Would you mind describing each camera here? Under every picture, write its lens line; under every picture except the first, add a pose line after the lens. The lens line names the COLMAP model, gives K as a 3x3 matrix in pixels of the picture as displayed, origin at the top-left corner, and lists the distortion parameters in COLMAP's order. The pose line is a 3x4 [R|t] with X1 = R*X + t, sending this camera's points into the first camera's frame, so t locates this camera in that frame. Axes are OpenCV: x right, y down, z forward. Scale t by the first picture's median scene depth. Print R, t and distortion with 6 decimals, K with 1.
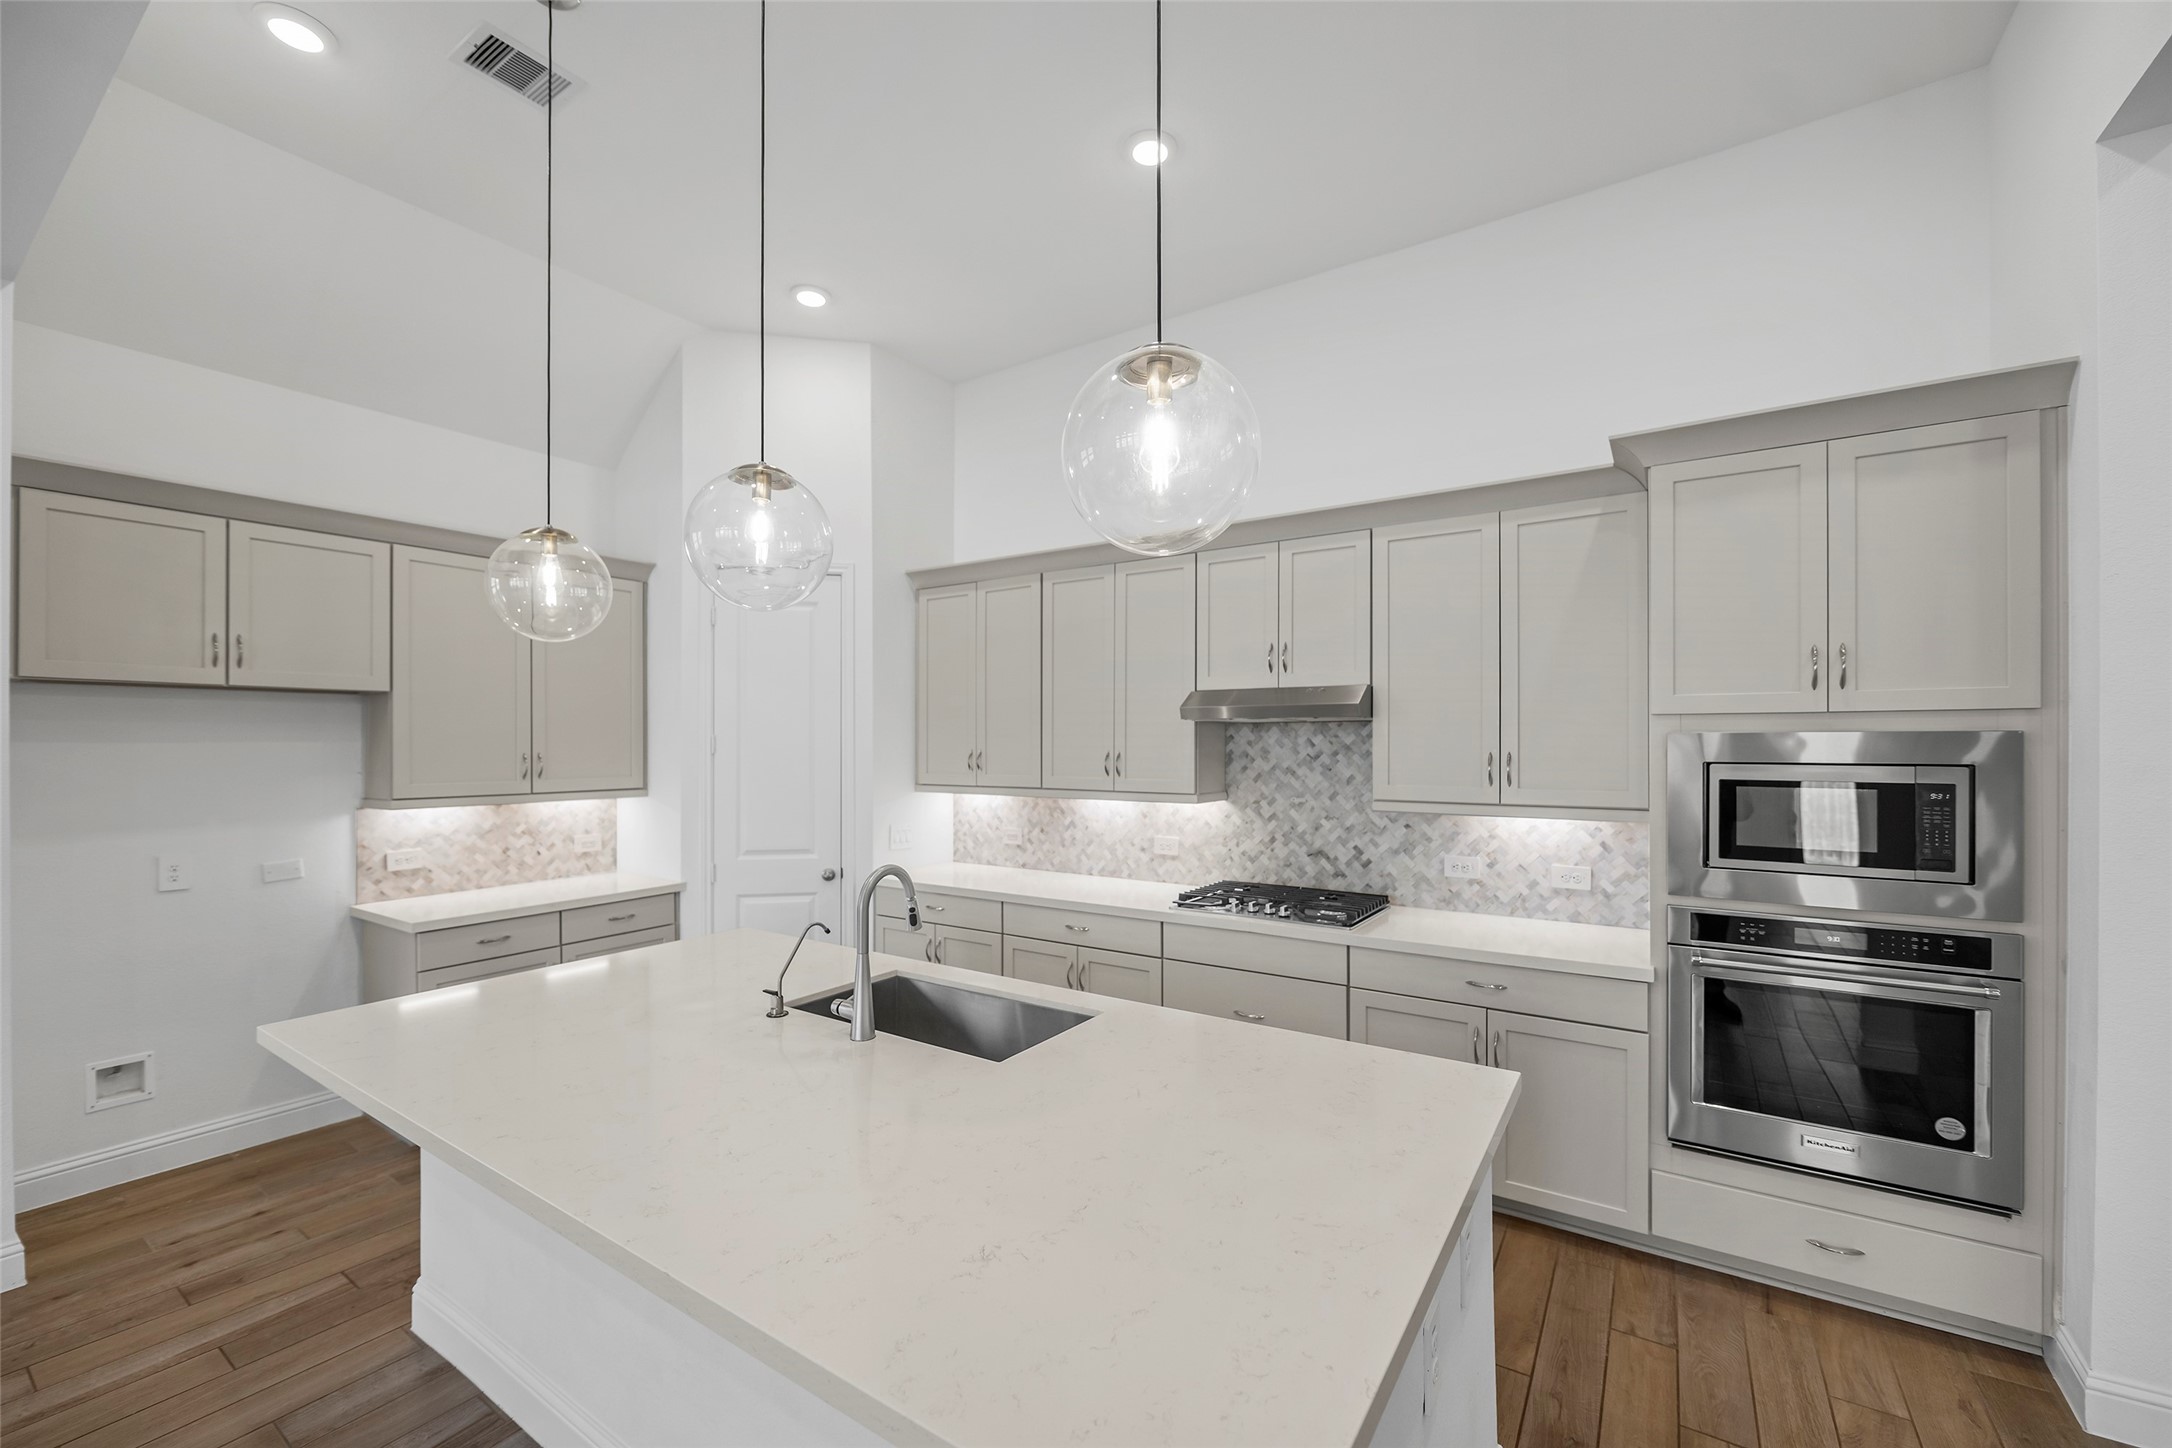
lens RADIAL K [[876.6, 0, 1088.9], [0, 876.6, 742.0], [0, 0, 1]] dist [-0.003347, -0.001024]
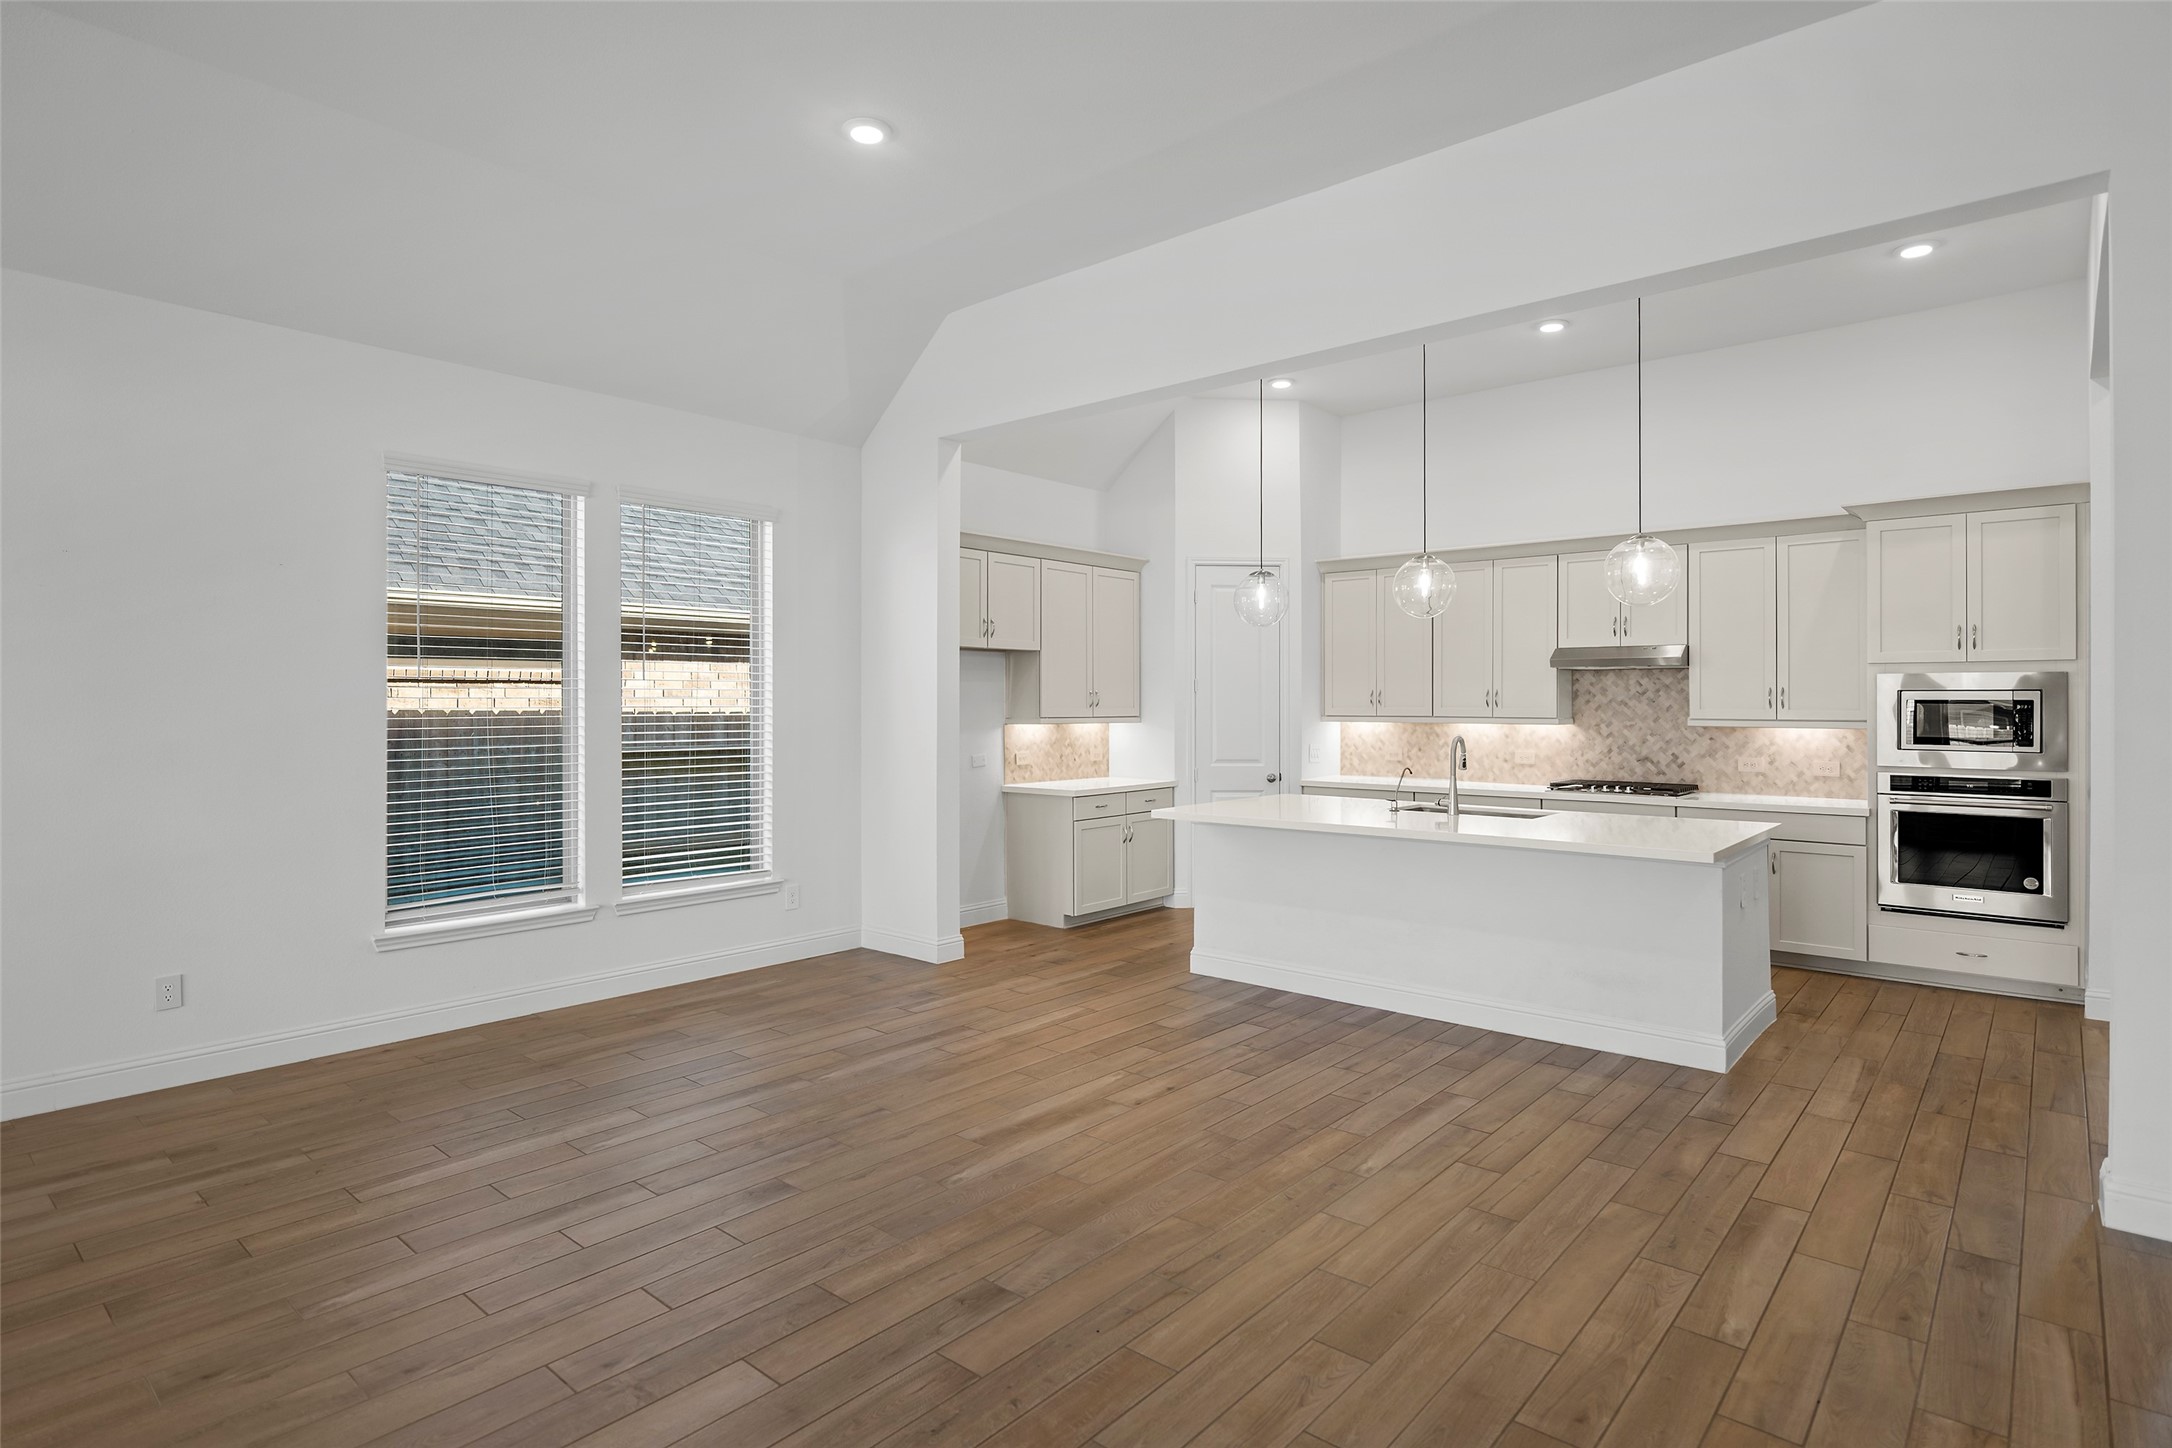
lens RADIAL K [[1131.2, 0, 1070.6], [0, 1131.2, 692.9], [0, 0, 1]] dist [-0.004383, 0.000504]
pose [[0.991232, 0.001677, -0.132120, -0.424642], [-0.002695, 0.999968, -0.007520, 0.032664], [0.132103, 0.007811, 0.991205, -0.962078]]
